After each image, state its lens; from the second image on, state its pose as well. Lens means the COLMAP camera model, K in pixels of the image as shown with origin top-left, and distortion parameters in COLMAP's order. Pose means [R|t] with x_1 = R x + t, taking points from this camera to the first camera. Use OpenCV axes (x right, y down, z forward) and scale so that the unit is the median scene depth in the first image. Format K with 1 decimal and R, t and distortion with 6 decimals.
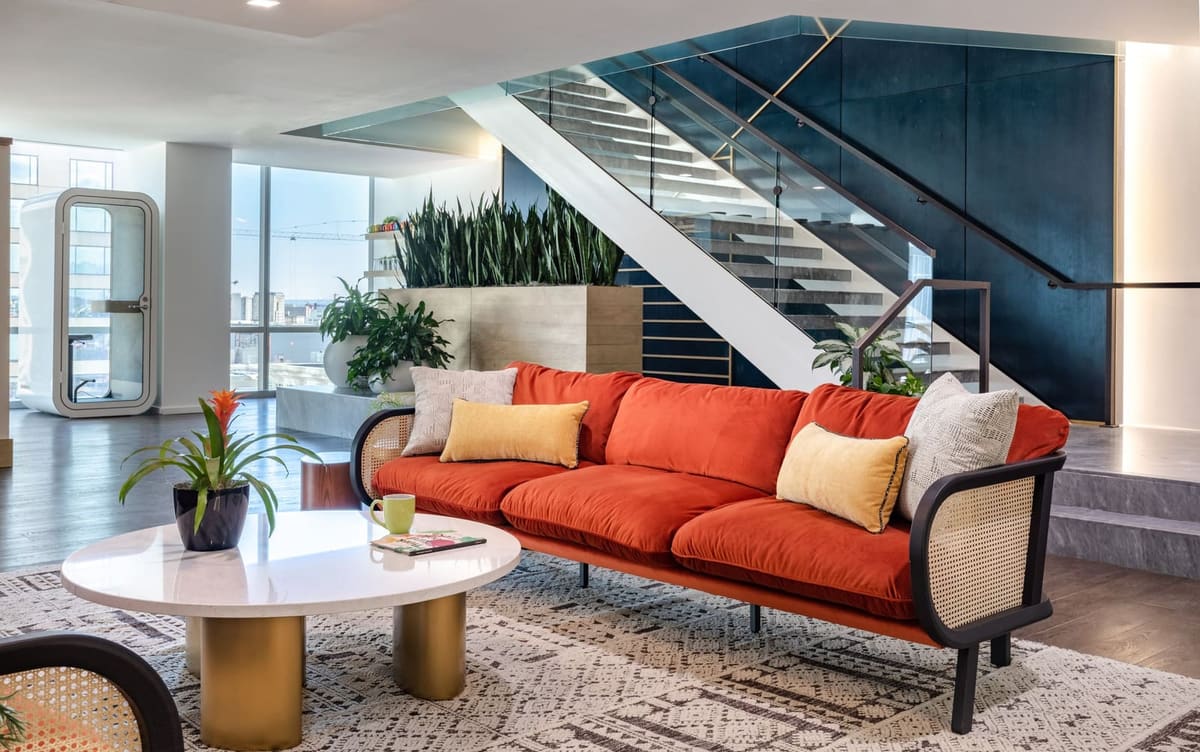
lens RADIAL K [[1146.1, 0, 608.4], [0, 1146.1, 317.1], [0, 0, 1]] dist [-0.014292, 0.000000]
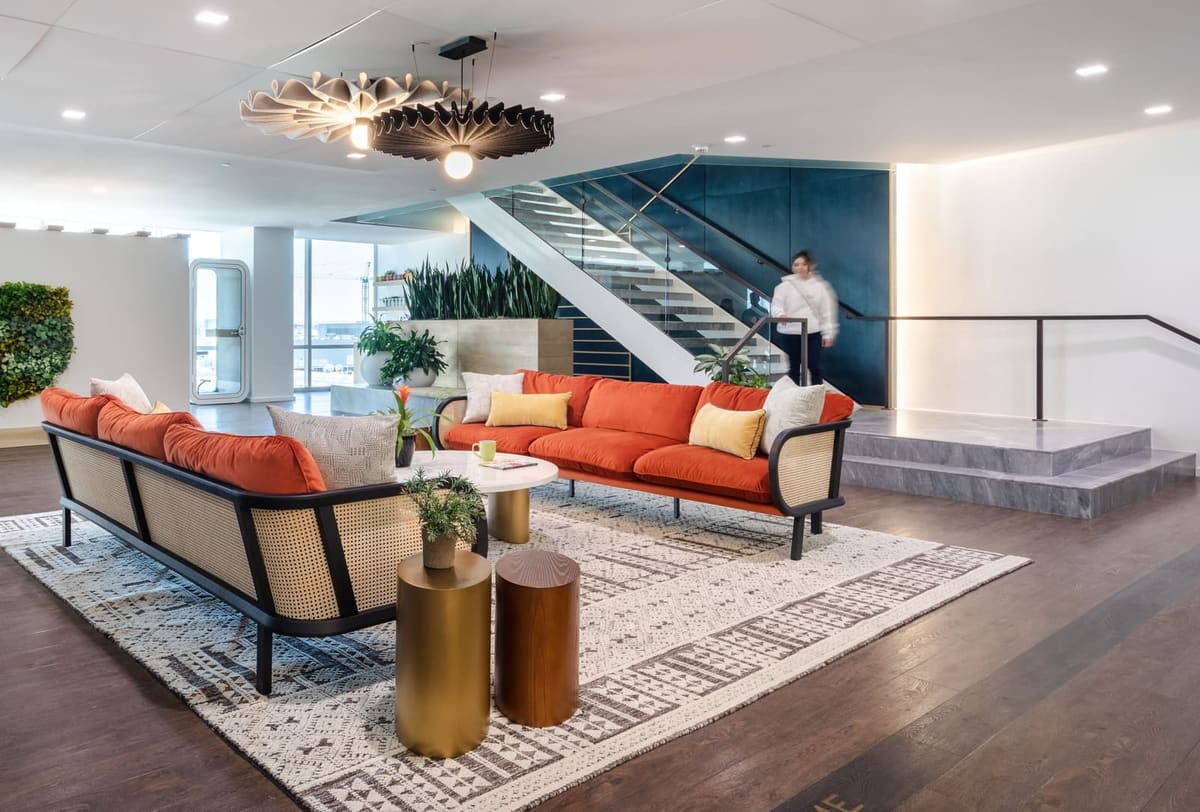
lens RADIAL K [[860.0, 0, 418.9], [0, 860.0, 332.6], [0, 0, 1]] dist [-0.011738, -0.005864]
pose [[0.994907, -0.007334, -0.100527, -0.059964], [0.007397, 0.999973, 0.000248, -0.010143], [0.100522, -0.000990, 0.994934, -0.171664]]
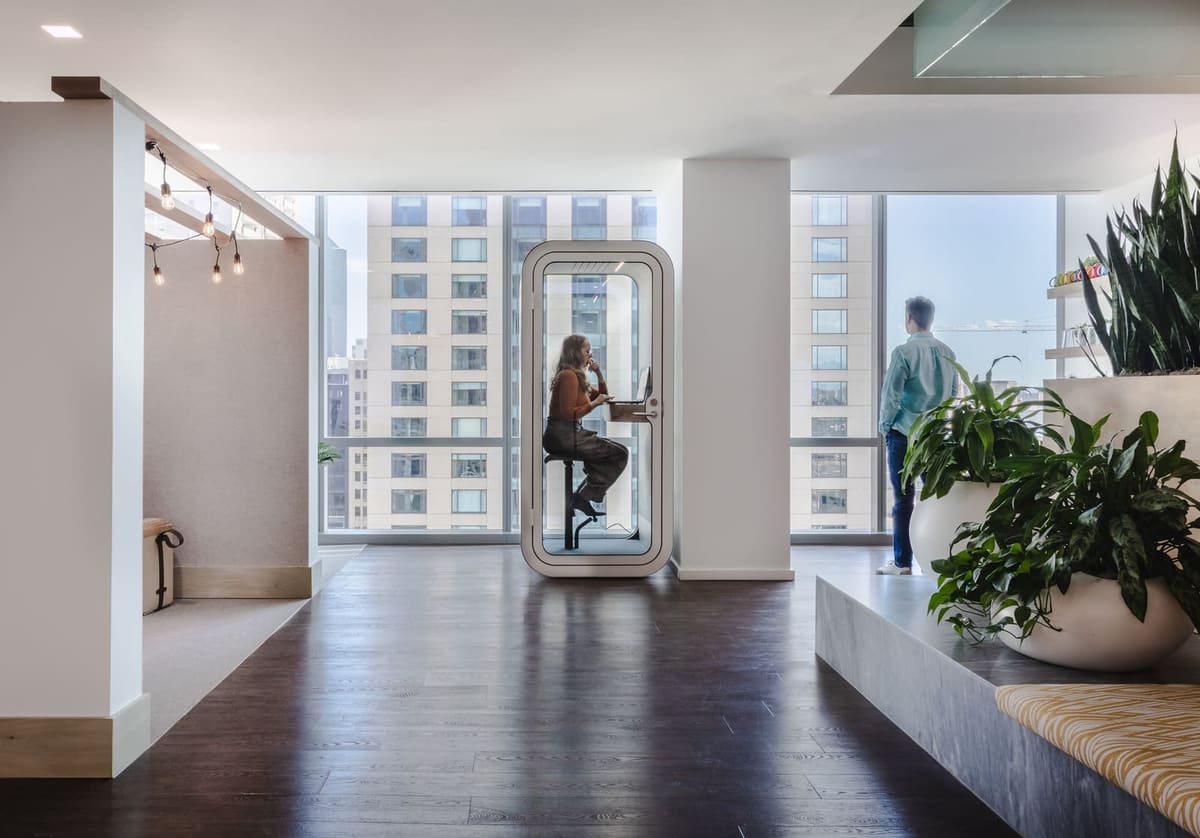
lens RADIAL K [[955.2, 0, 506.0], [0, 955.2, 400.0], [0, 0, 1]] dist [-0.003558, -0.003012]
pose [[0.720781, -0.006631, -0.693131, -0.105393], [0.003720, 0.999977, -0.005699, -0.017581], [0.693153, 0.001530, 0.720789, 0.675283]]
